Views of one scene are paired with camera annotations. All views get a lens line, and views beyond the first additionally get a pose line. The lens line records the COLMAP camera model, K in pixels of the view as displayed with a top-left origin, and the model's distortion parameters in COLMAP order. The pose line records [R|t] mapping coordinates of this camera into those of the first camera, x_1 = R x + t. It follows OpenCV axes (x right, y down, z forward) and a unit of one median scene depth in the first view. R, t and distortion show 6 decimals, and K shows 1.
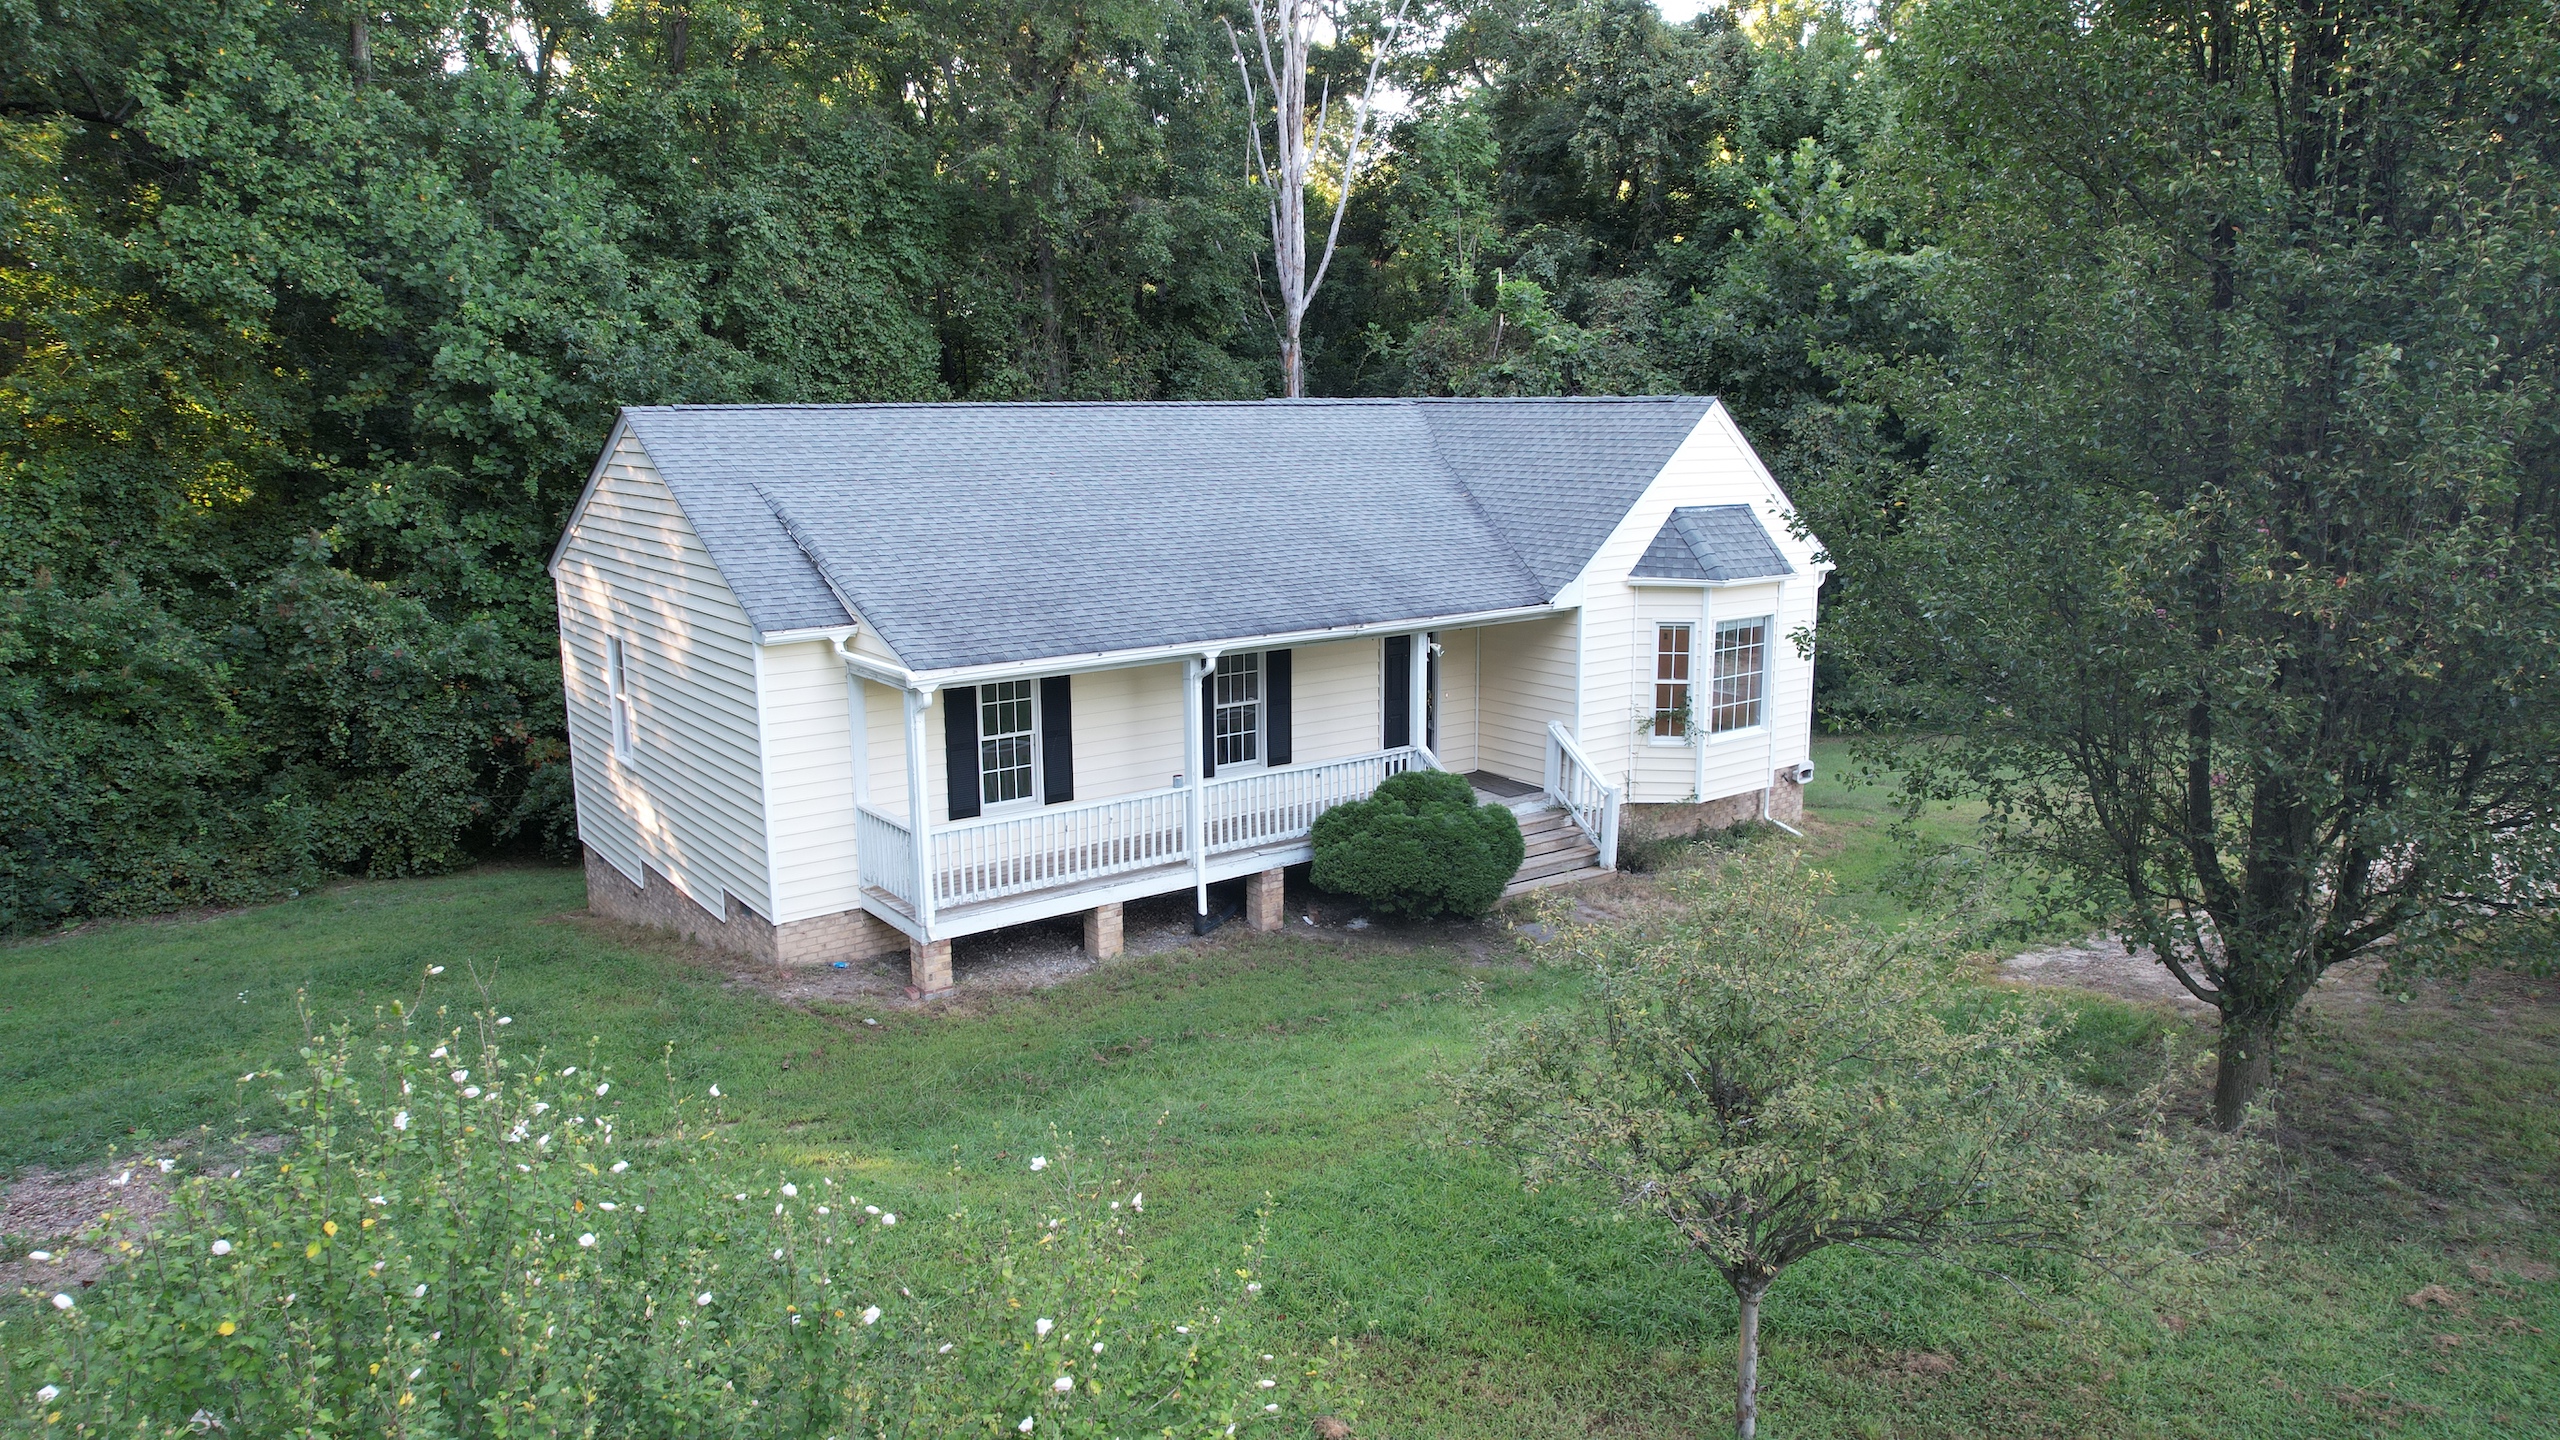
lens RADIAL K [[1635.7, 0, 1281.6], [0, 1635.7, 717.3], [0, 0, 1]] dist [-0.075958, 0.065656]
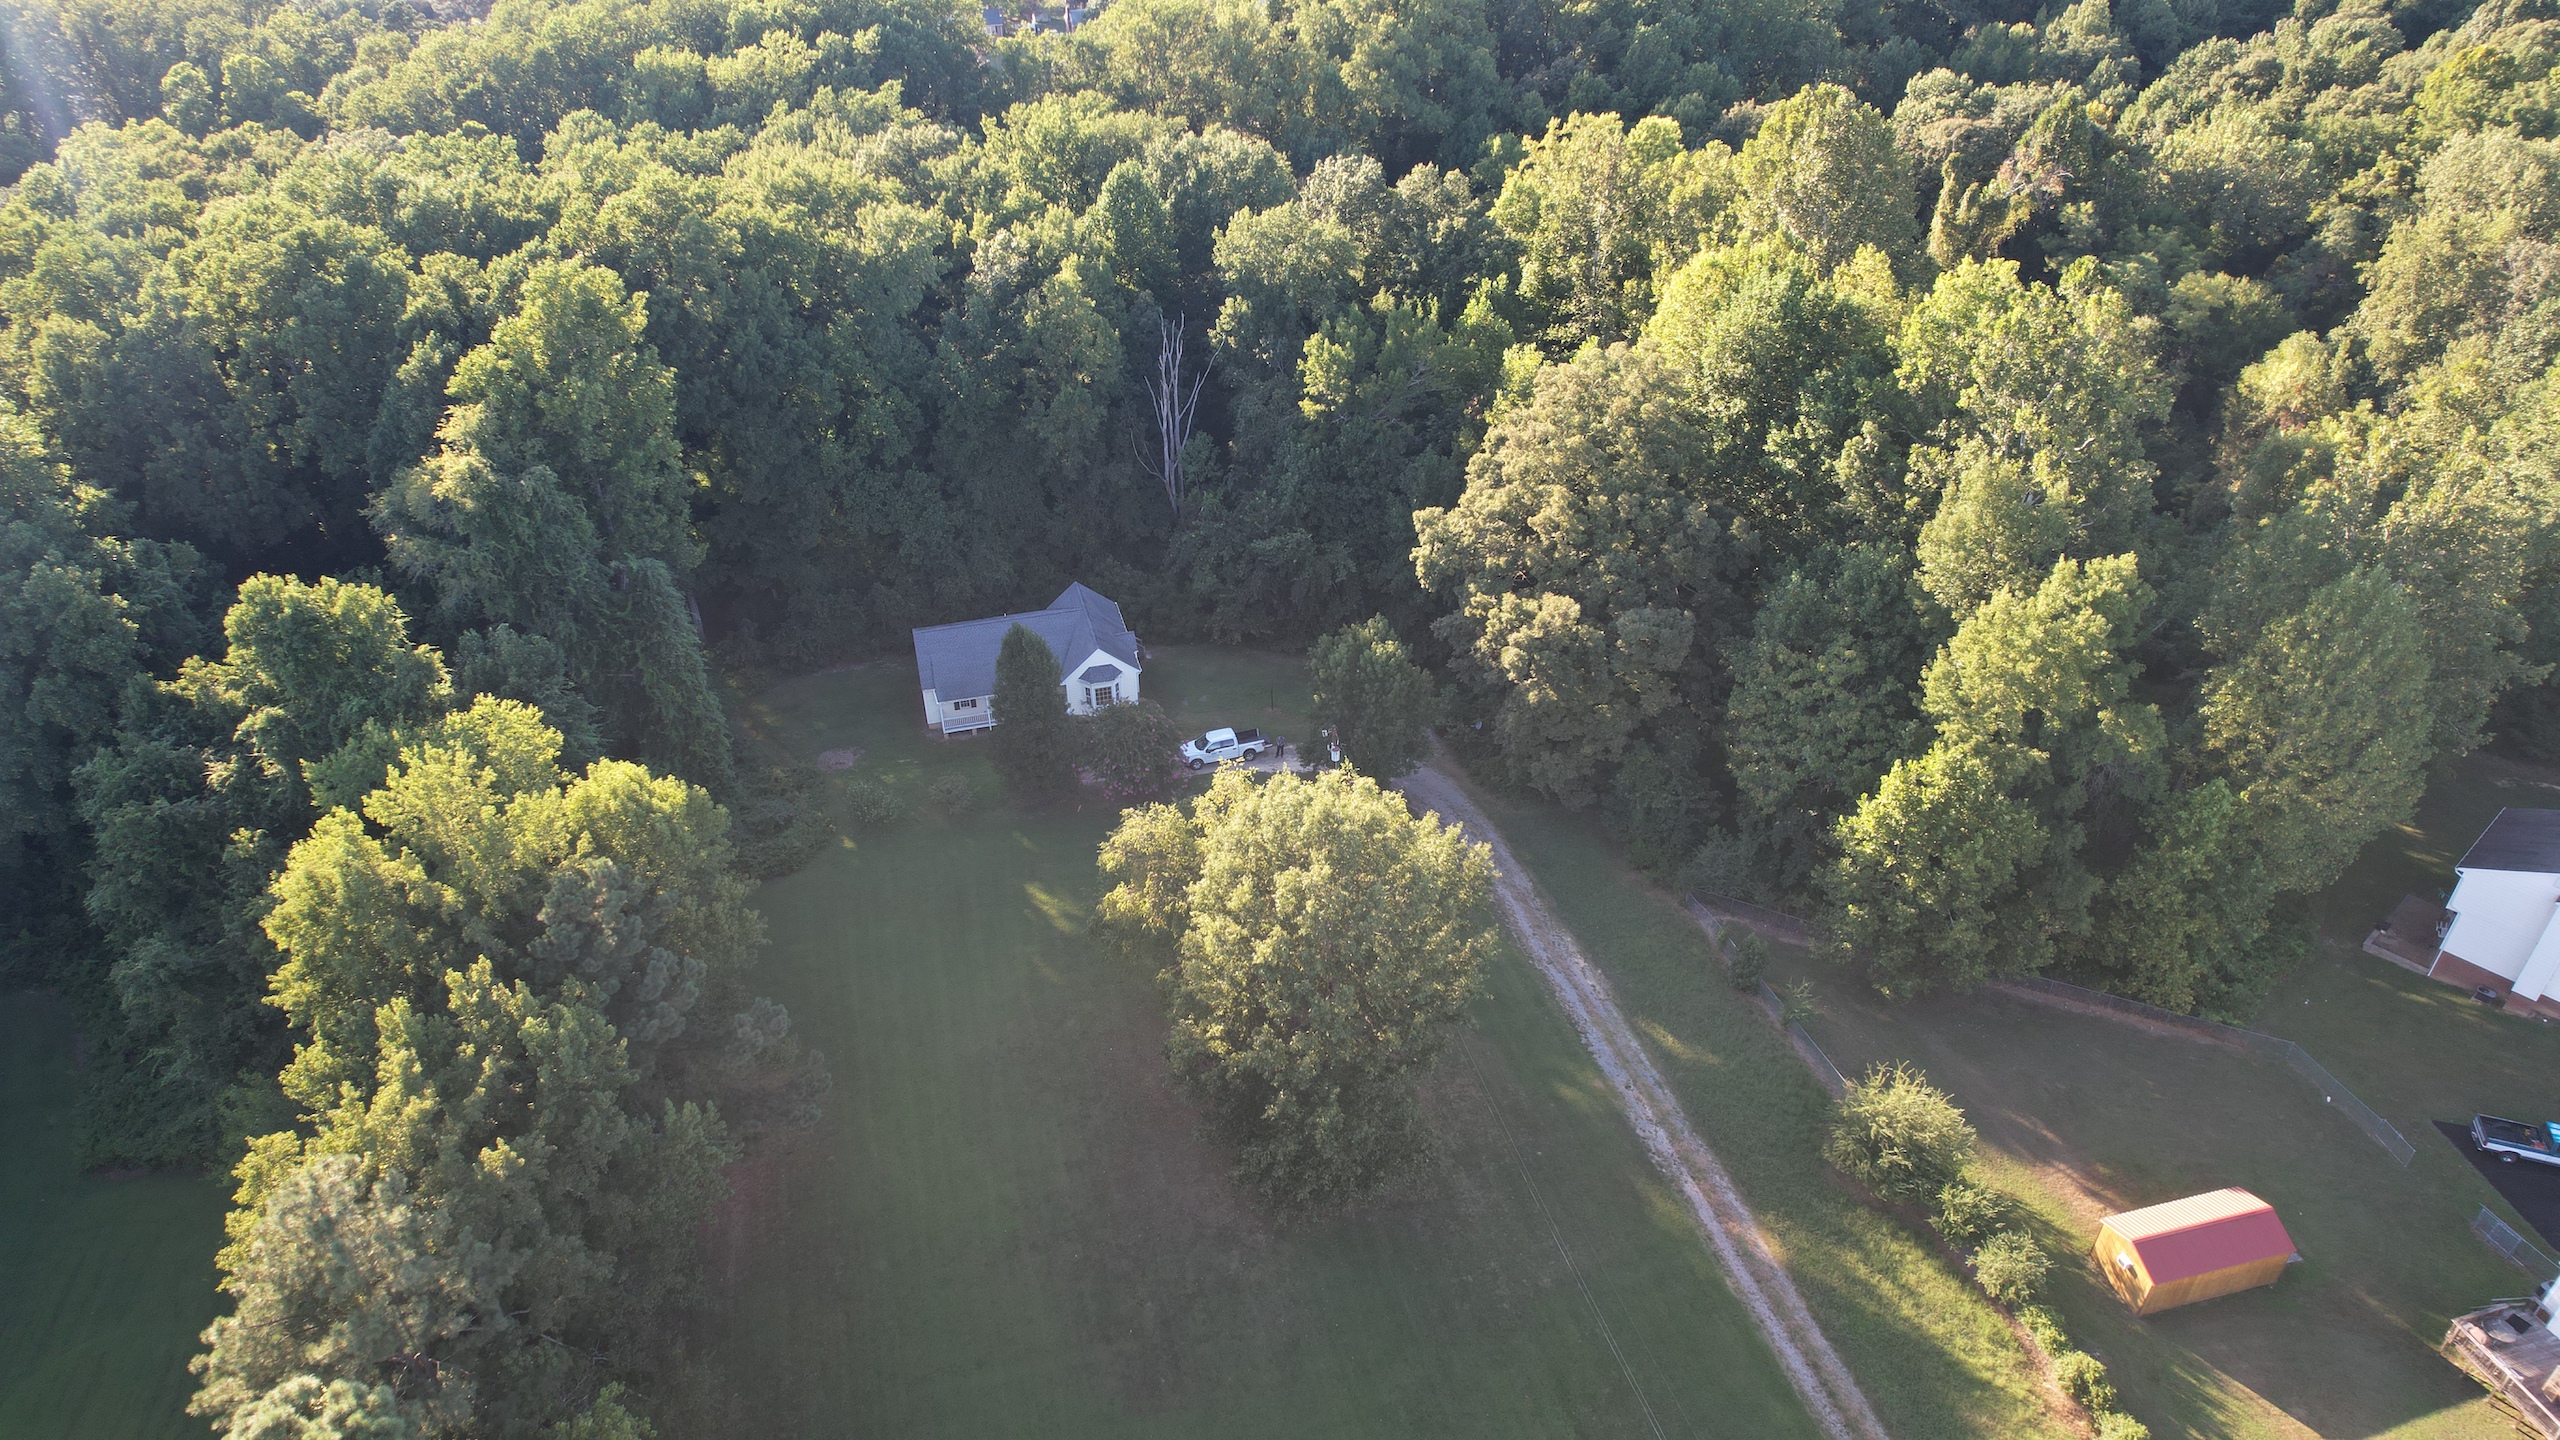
lens RADIAL K [[1635.7, 0, 1290.8], [0, 1635.7, 716.3], [0, 0, 1]] dist [-0.075958, 0.065656]
pose [[0.930418, 0.200449, -0.306826, 1.990557], [-0.066247, 0.915371, 0.397123, -1.691089], [0.360463, -0.349164, 0.864957, -2.717780]]
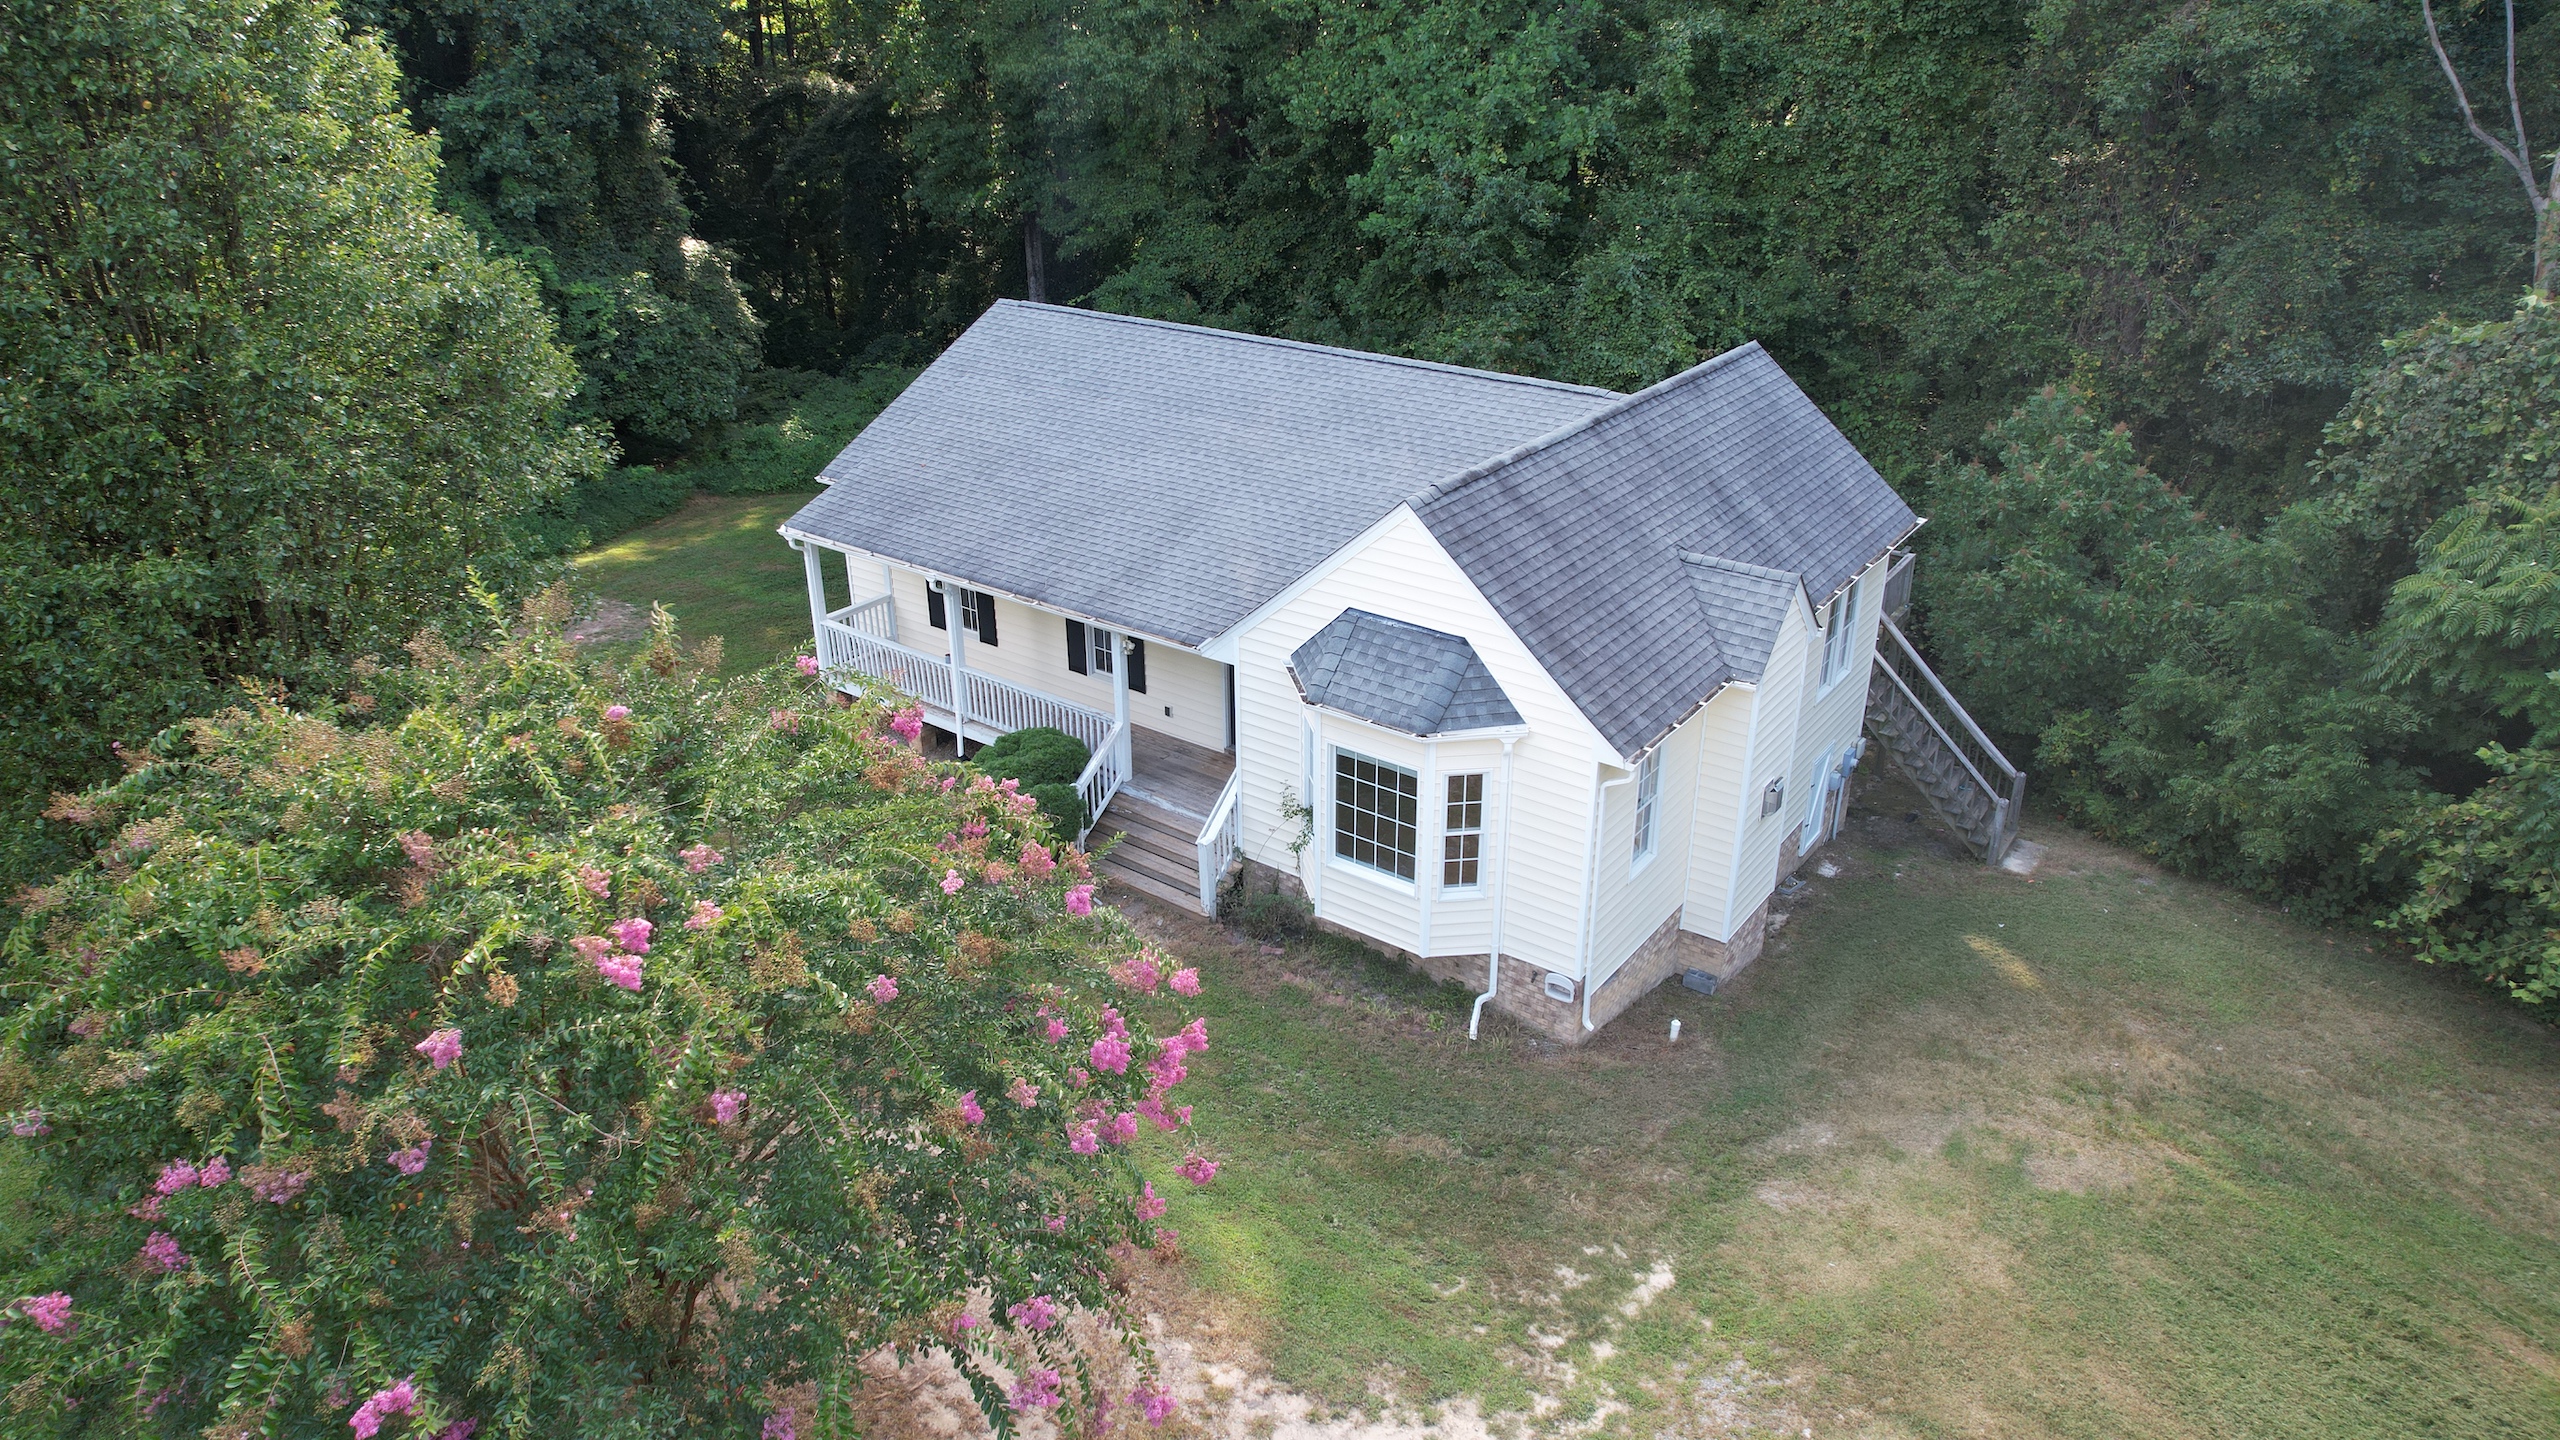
lens RADIAL K [[1635.7, 0, 1285.6], [0, 1635.7, 711.3], [0, 0, 1]] dist [-0.075958, 0.065656]
pose [[0.282049, 0.405950, -0.869283, 0.799905], [-0.180401, 0.912348, 0.367528, -0.309600], [0.942286, 0.053158, 0.330561, 0.529974]]
